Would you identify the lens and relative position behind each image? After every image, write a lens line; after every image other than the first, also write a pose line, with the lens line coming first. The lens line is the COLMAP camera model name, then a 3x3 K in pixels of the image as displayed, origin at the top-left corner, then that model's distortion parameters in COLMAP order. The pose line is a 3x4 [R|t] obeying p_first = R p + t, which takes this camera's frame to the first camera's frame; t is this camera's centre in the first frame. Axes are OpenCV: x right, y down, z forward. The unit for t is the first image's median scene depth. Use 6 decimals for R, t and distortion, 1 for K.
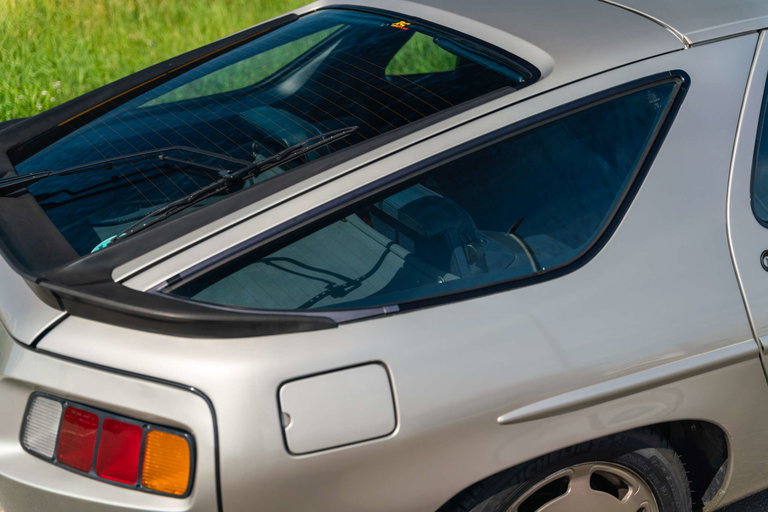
lens RADIAL K [[1066.6, 0, 384.0], [0, 1066.6, 256.0], [0, 0, 1]] dist [0.020845, -0.021195]
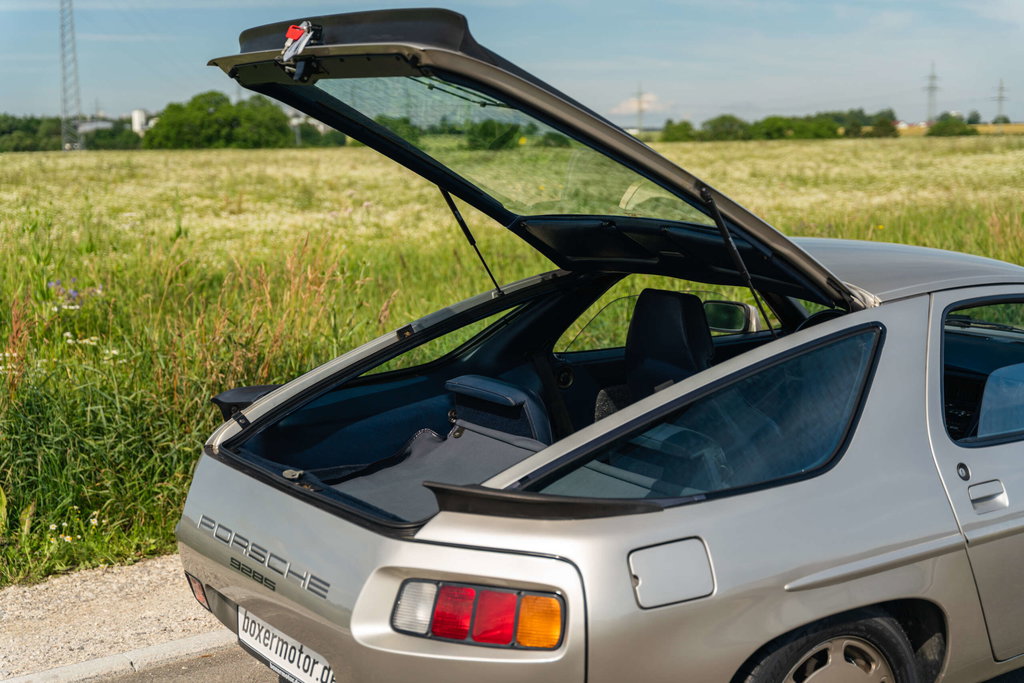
lens RADIAL K [[1422.2, 0, 512.0], [0, 1422.2, 341.5], [0, 0, 1]] dist [0.020845, -0.021195]
pose [[0.988241, -0.006248, 0.152776, -0.458012], [0.039599, 0.975535, -0.216250, 0.219928], [-0.147687, 0.219757, 0.964311, -0.616591]]
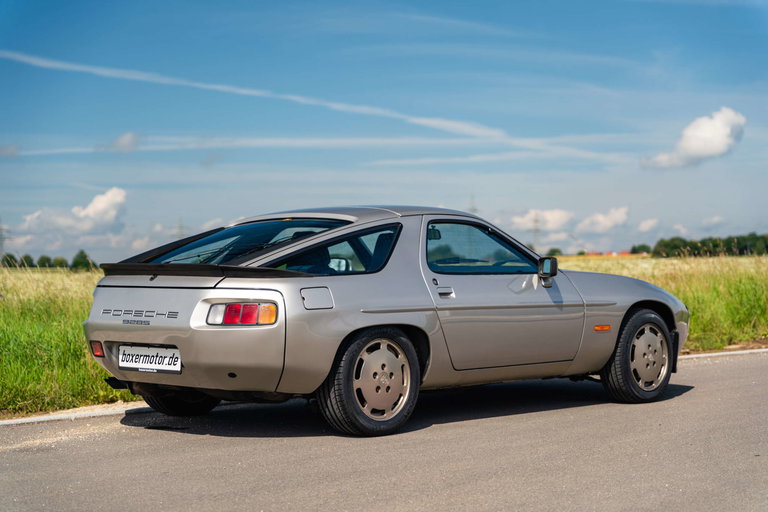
lens RADIAL K [[1485.6, 0, 384.0], [0, 1485.6, 256.0], [0, 0, 1]] dist [0.046698, 0.188206]
pose [[0.943814, 0.019896, 0.329877, -1.270702], [0.105721, 0.927554, -0.358422, 1.571909], [-0.313110, 0.373158, 0.873336, -2.889760]]
